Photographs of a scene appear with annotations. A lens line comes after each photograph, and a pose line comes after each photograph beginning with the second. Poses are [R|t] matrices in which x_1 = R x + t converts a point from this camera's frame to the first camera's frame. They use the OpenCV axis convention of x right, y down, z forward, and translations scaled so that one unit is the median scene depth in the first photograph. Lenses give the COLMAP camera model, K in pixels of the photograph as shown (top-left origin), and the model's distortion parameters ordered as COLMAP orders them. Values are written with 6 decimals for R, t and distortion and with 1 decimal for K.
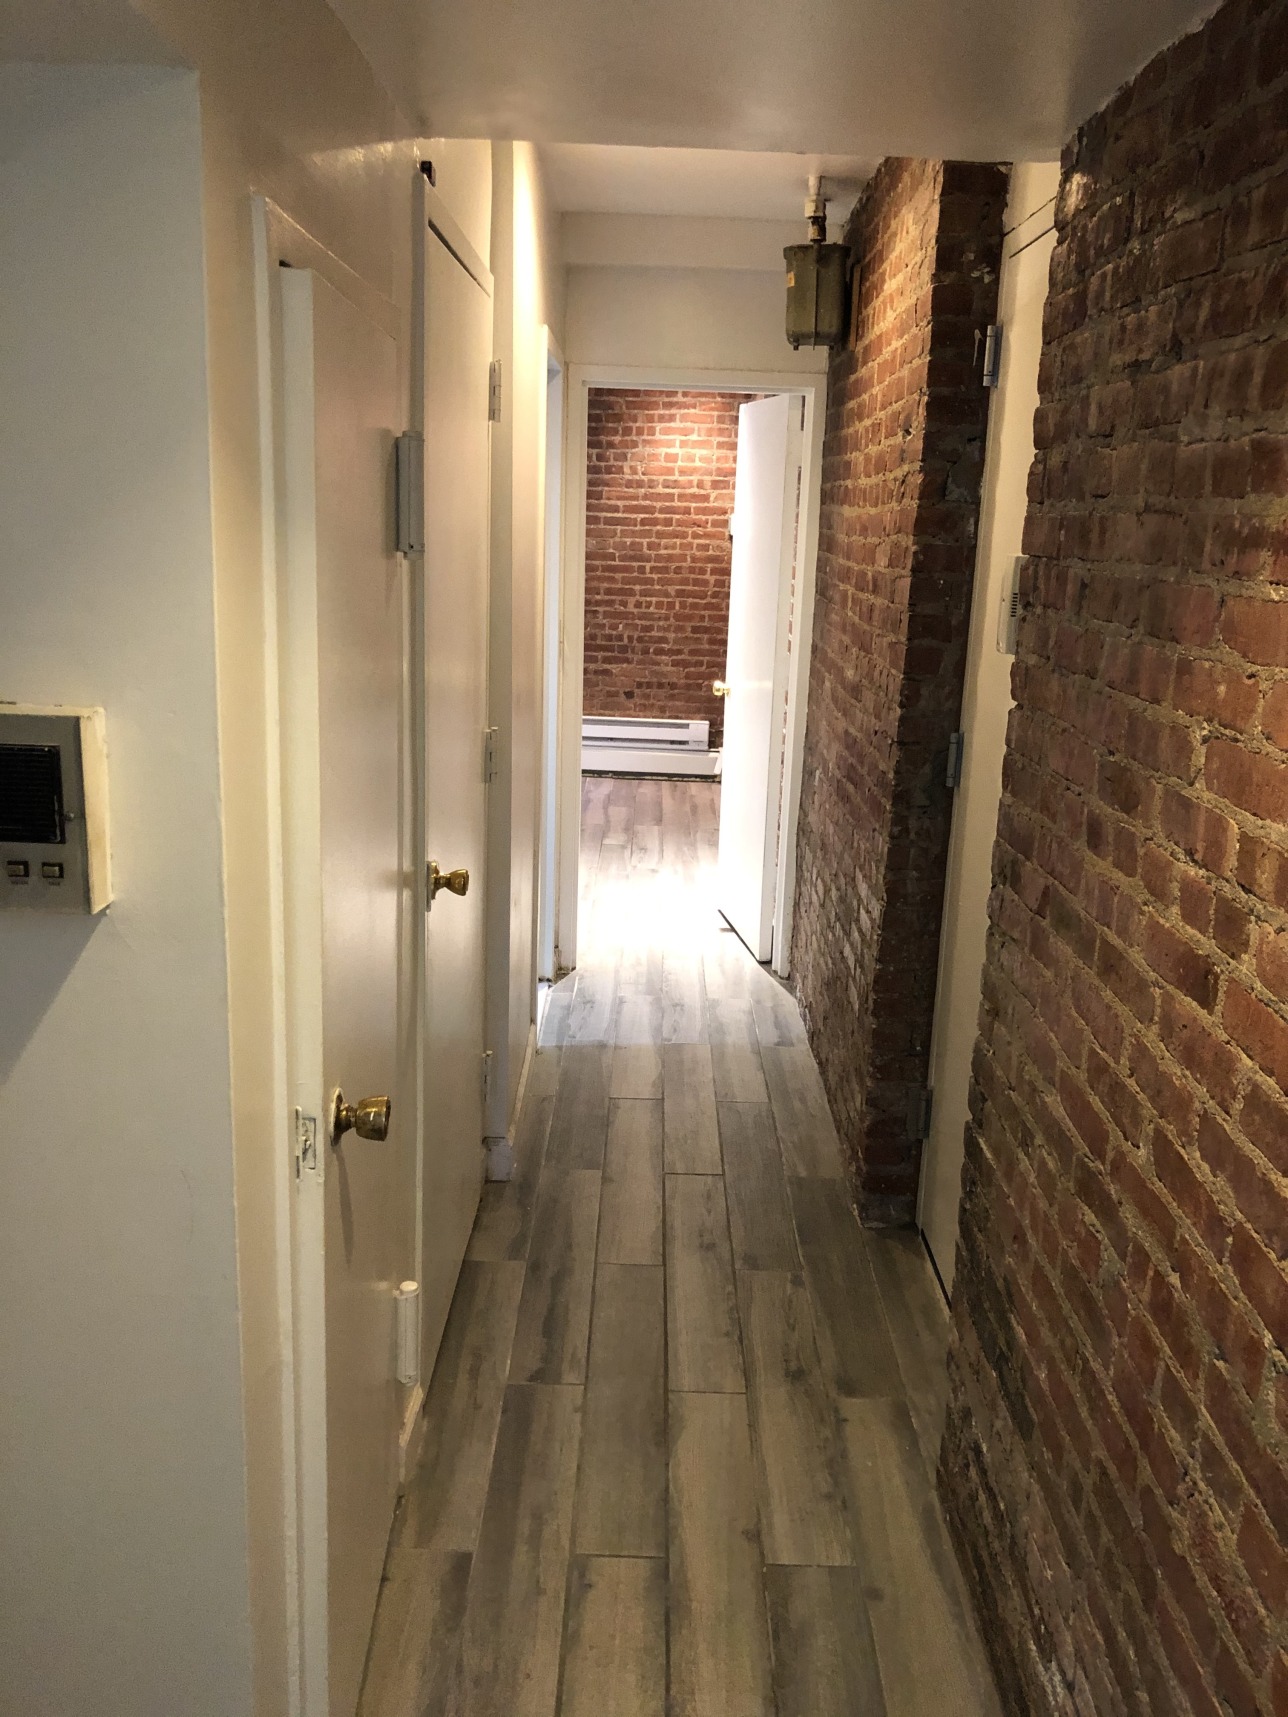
lens RADIAL K [[1427.1, 0, 642.8], [0, 1427.1, 857.8], [0, 0, 1]] dist [0.027402, -0.000731]
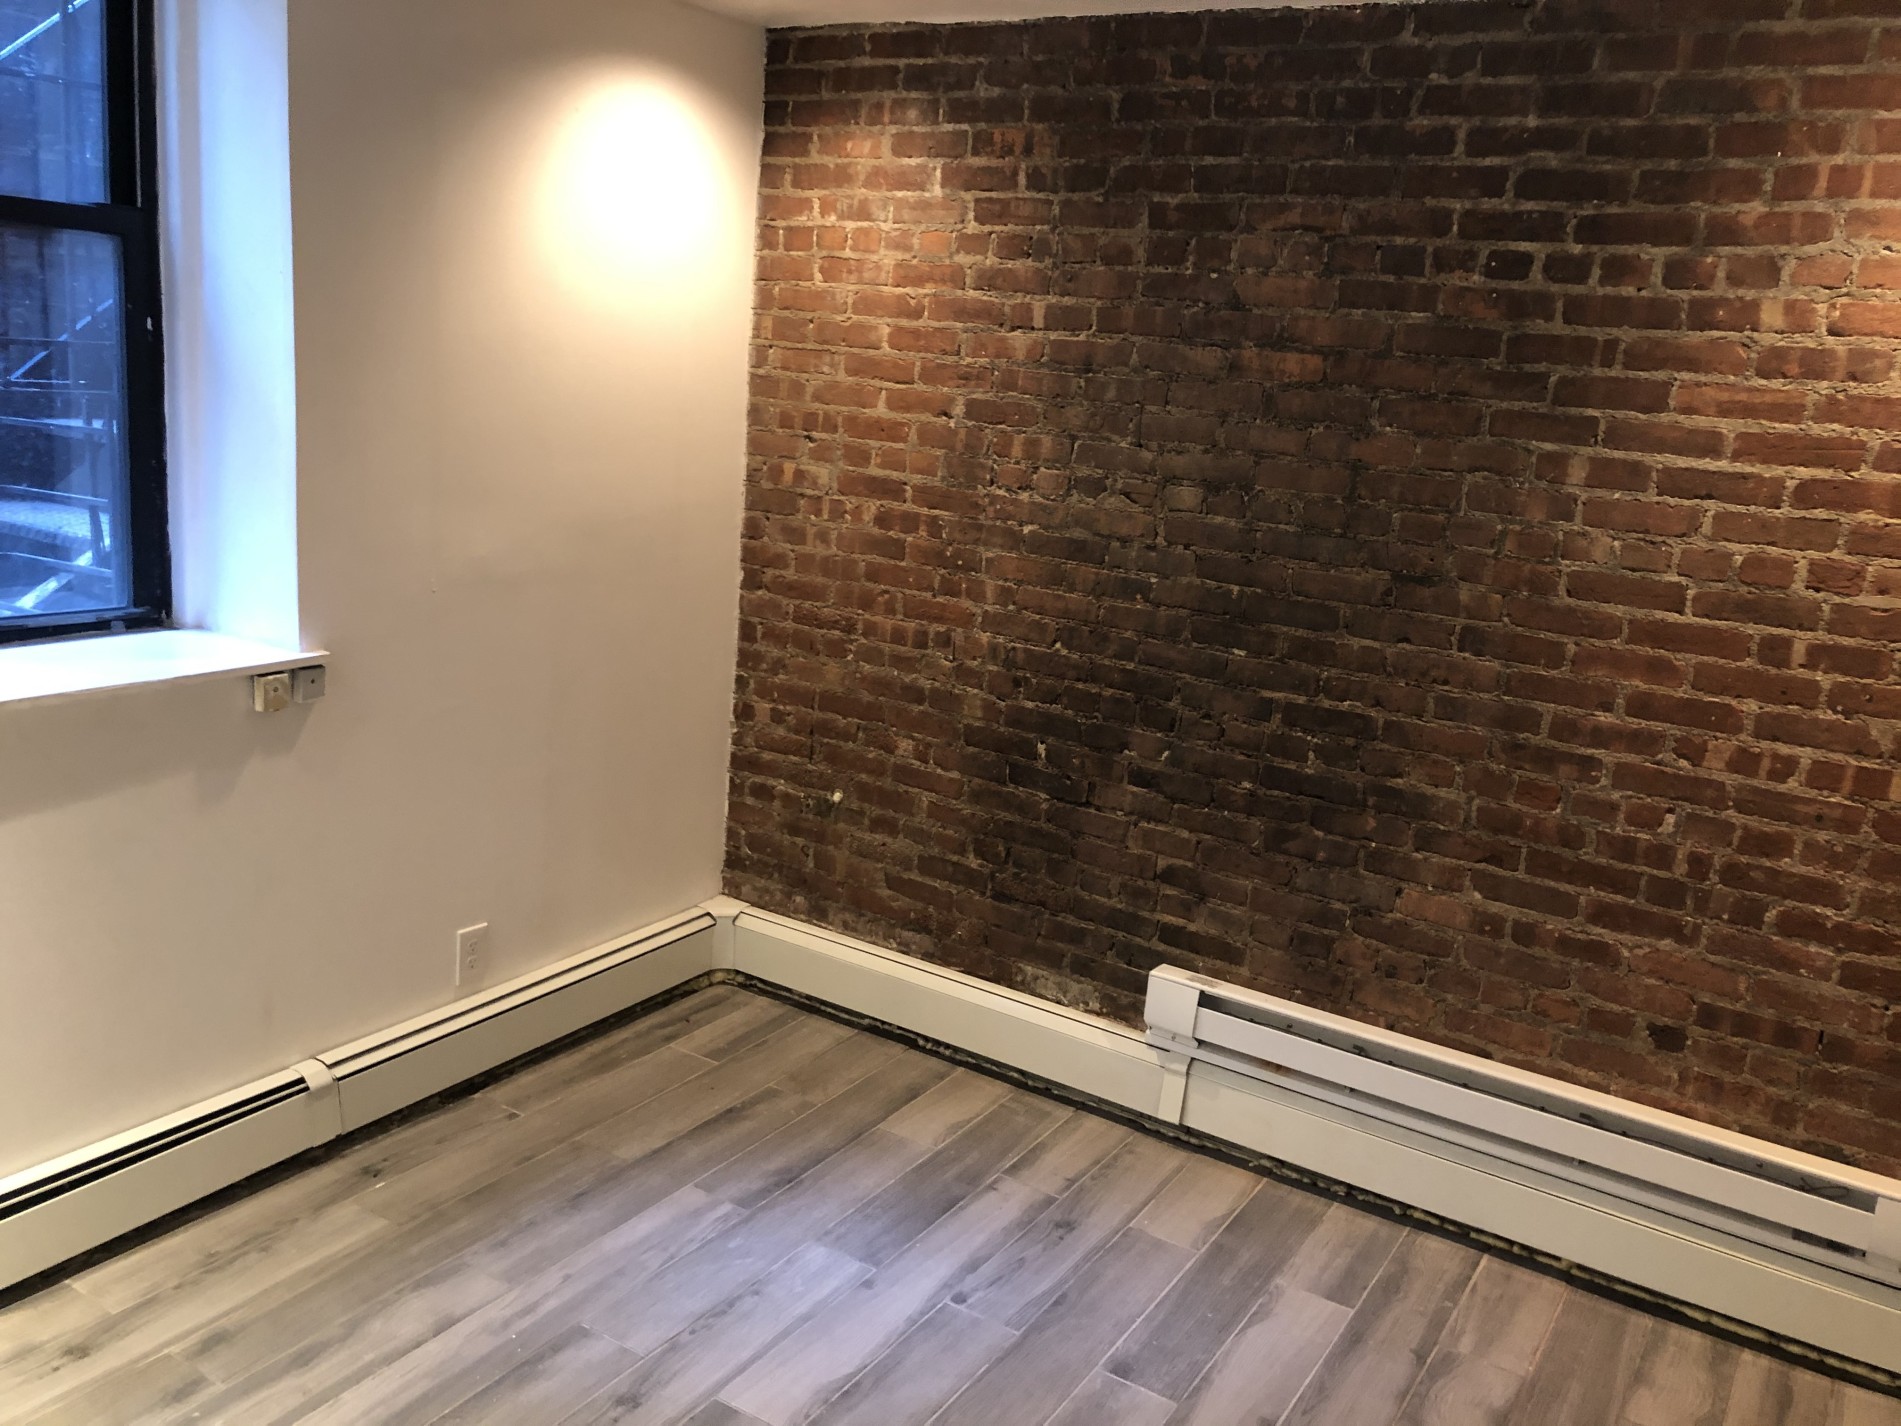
lens RADIAL K [[1580.0, 0, 948.0], [0, 1580.0, 706.6], [0, 0, 1]] dist [0.027402, -0.000731]
pose [[0.849237, 0.146930, -0.507157, 0.022517], [-0.175589, 0.984424, -0.008823, -0.156915], [0.497961, 0.096544, 0.861808, 0.630077]]
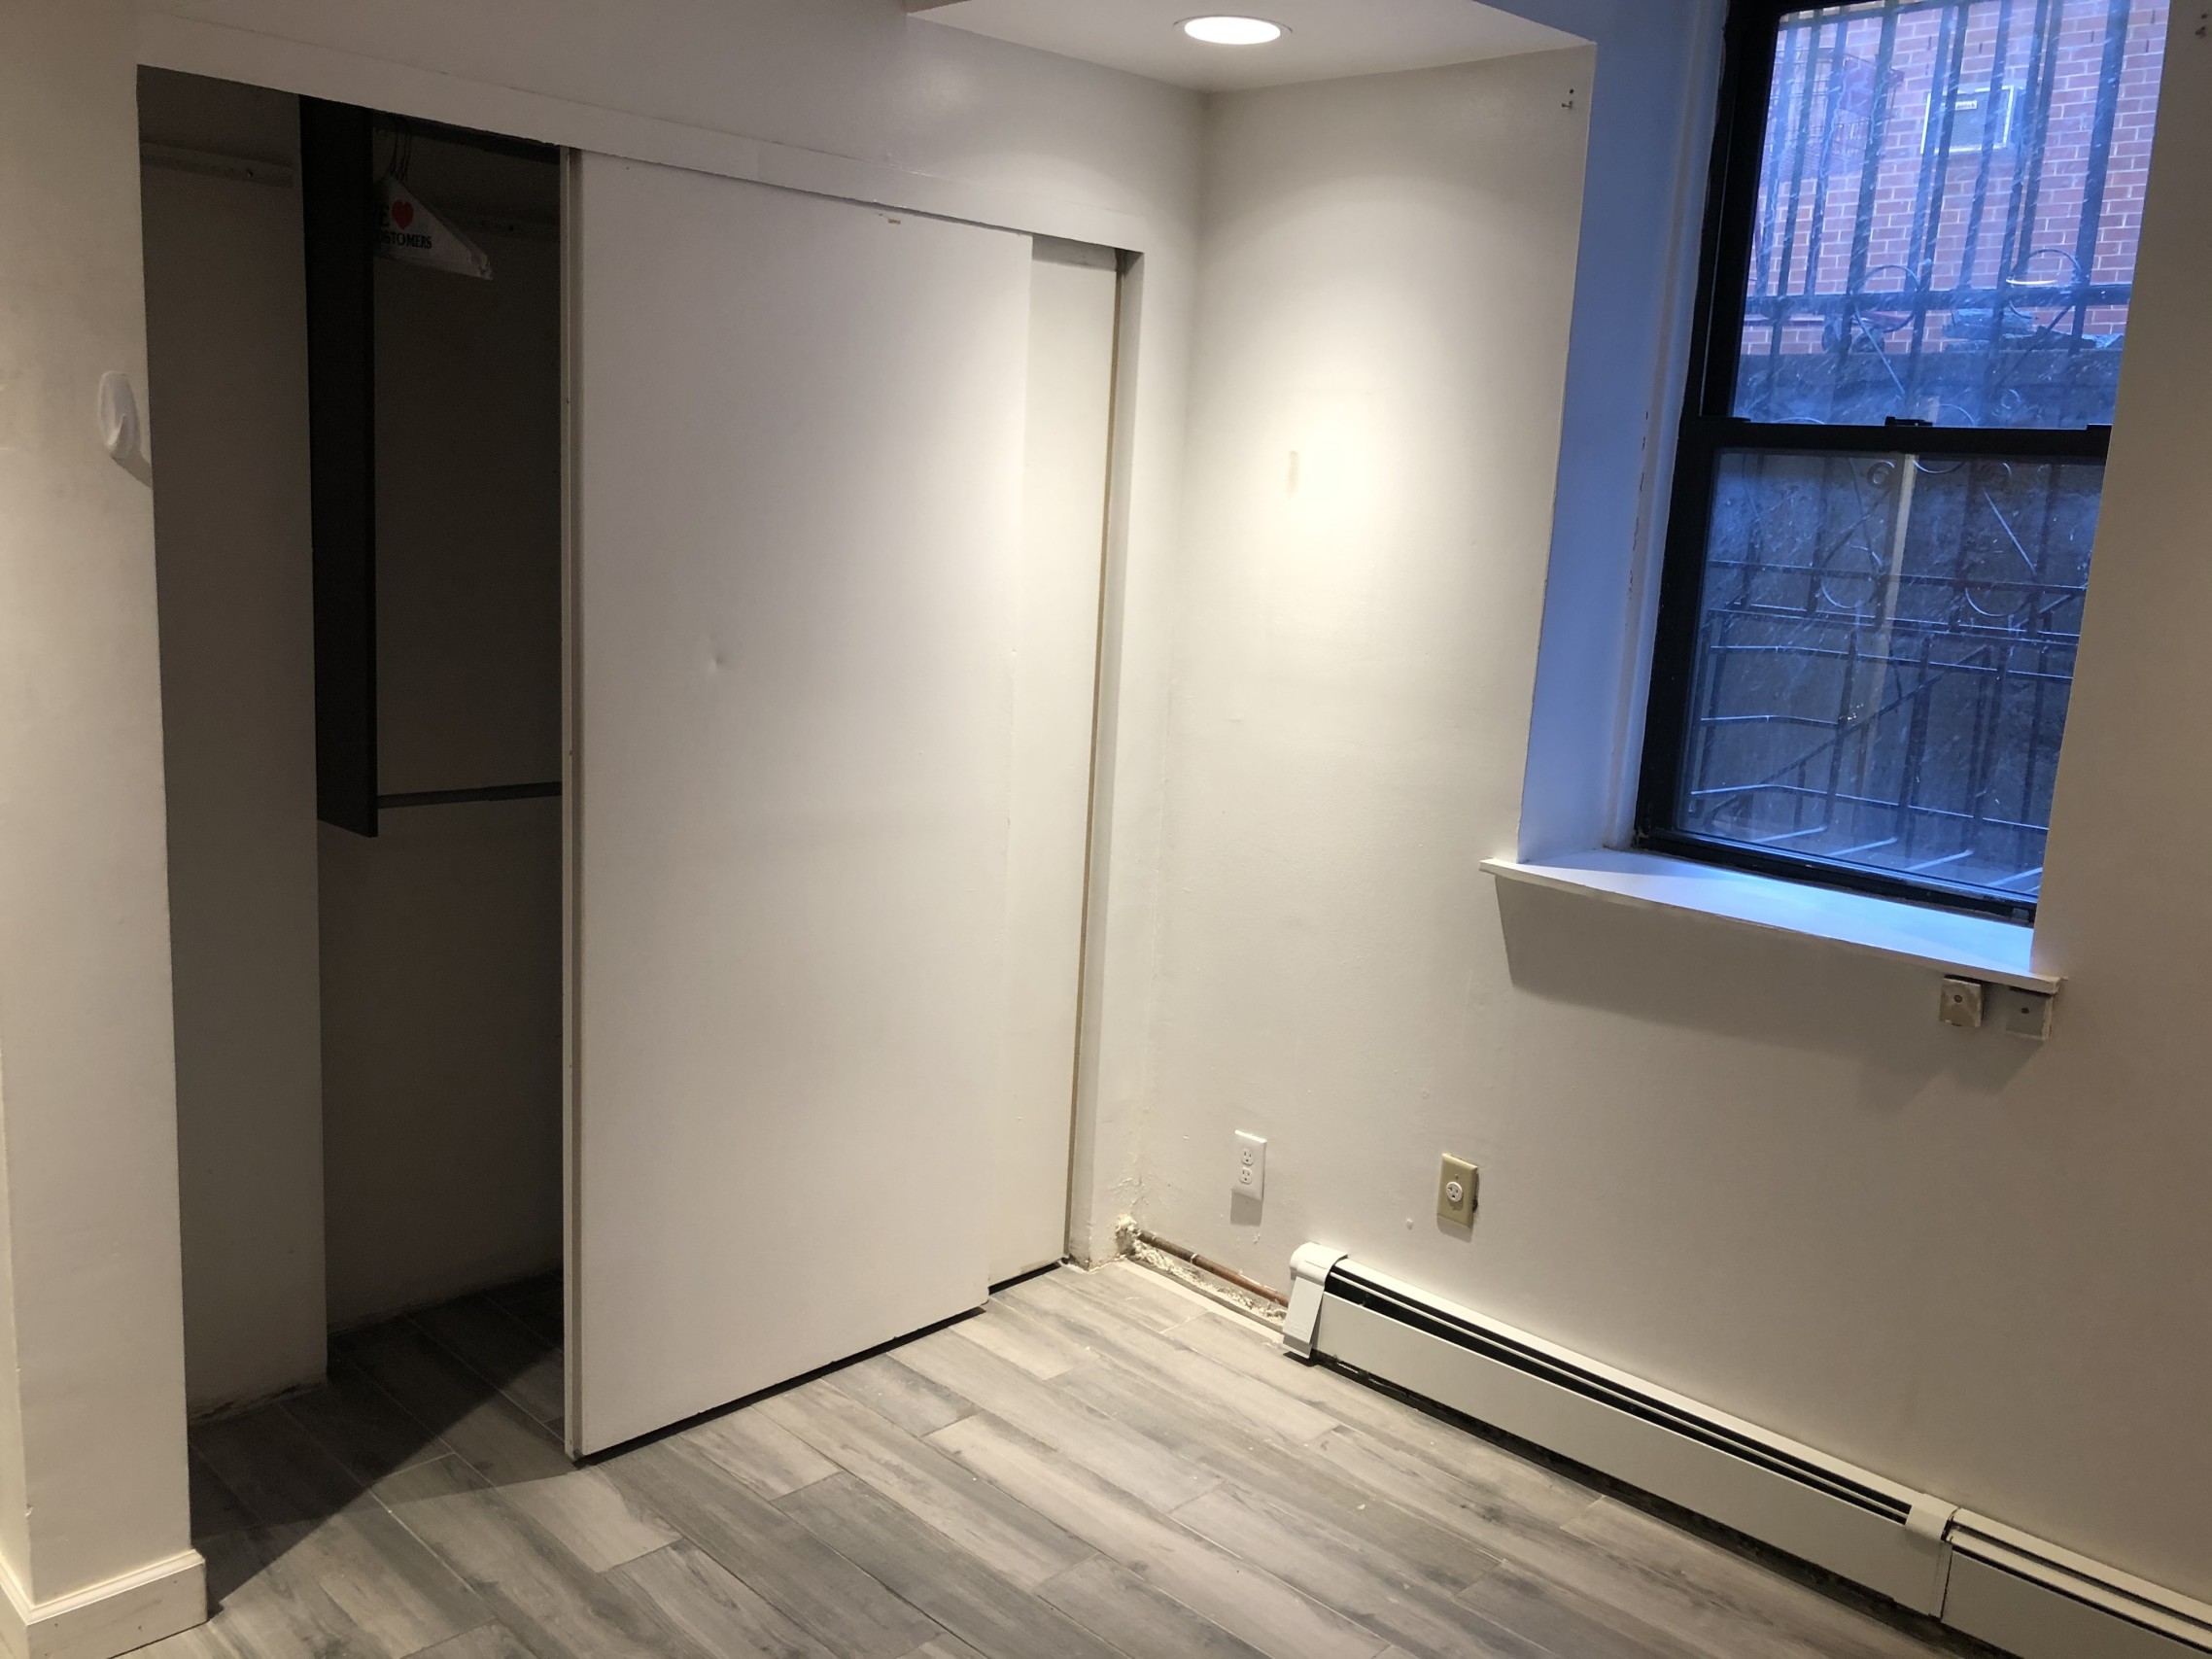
lens RADIAL K [[1838.5, 0, 1103.9], [0, 1838.5, 831.9], [0, 0, 1]] dist [0.027402, -0.000731]
pose [[-0.693769, 0.062519, -0.717479, 0.062810], [-0.246520, 0.915431, 0.318141, -0.259269], [0.676693, 0.397589, -0.619686, 1.069811]]
